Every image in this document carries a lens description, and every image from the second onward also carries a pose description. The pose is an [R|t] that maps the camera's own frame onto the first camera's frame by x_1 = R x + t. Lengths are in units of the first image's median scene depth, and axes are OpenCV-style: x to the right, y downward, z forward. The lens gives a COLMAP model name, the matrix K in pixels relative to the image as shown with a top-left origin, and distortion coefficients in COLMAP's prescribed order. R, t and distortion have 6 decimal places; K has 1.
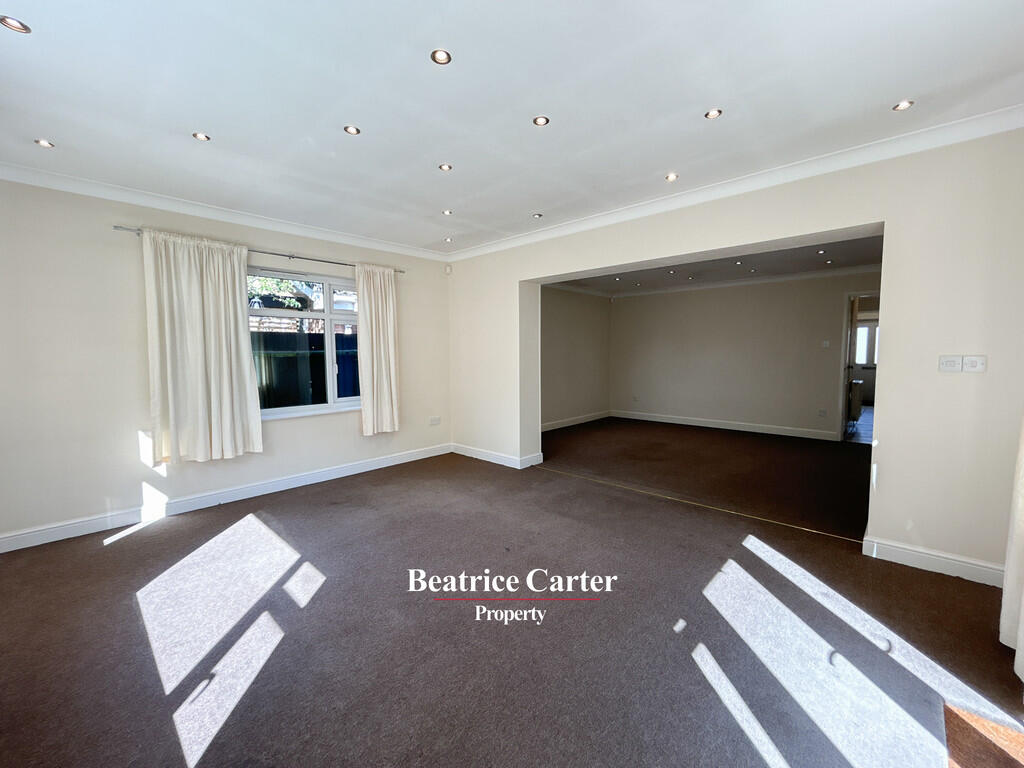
lens RADIAL K [[415.8, 0, 512.3], [0, 415.8, 387.3], [0, 0, 1]] dist [0.000373, -0.000276]
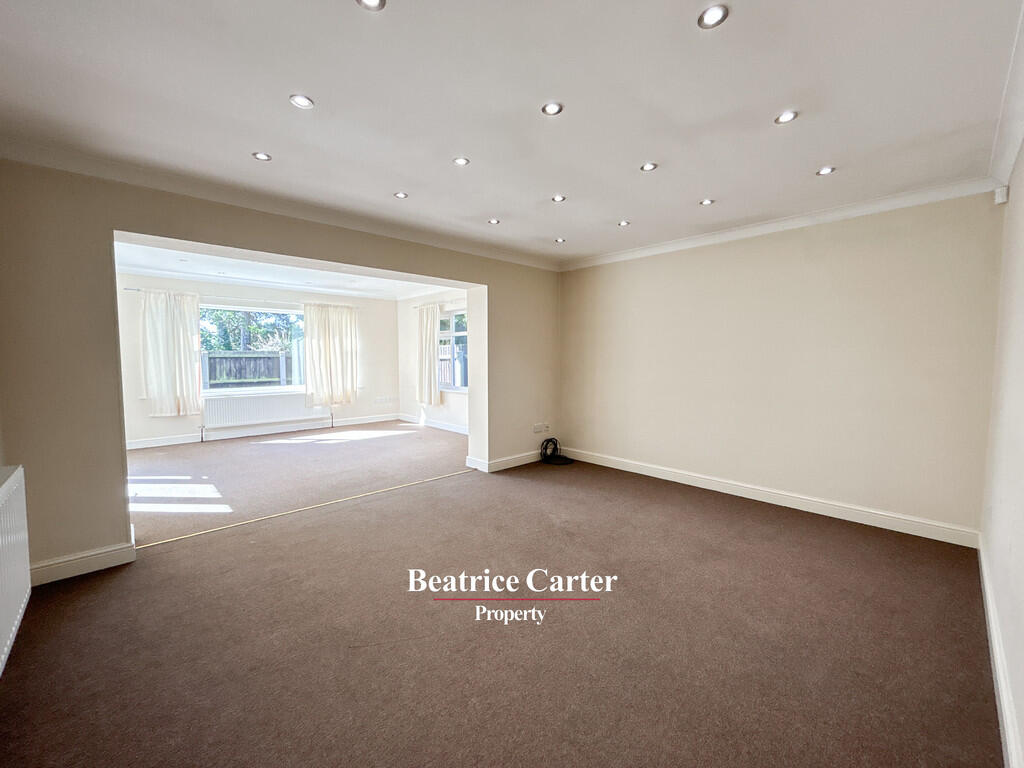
lens RADIAL K [[415.8, 0, 510.3], [0, 415.8, 388.9], [0, 0, 1]] dist [0.000373, -0.000276]
pose [[-0.066337, 0.083932, -0.994261, 1.487874], [-0.082738, 0.992562, 0.089309, -0.146353], [0.994361, 0.088187, -0.058899, 1.630314]]
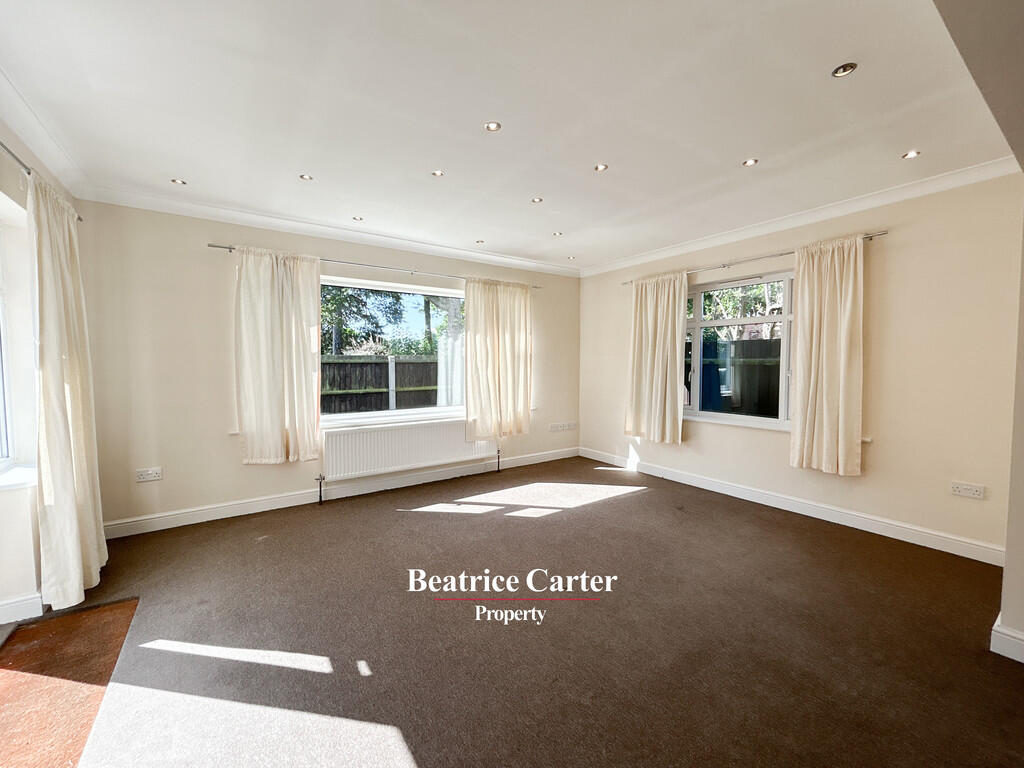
lens RADIAL K [[415.8, 0, 511.2], [0, 415.8, 388.4], [0, 0, 1]] dist [0.000373, -0.000276]
pose [[-0.211681, 0.069792, -0.974844, 0.691953], [-0.077960, 0.993063, 0.088025, -0.077352], [0.974224, 0.094632, -0.204772, 0.851298]]
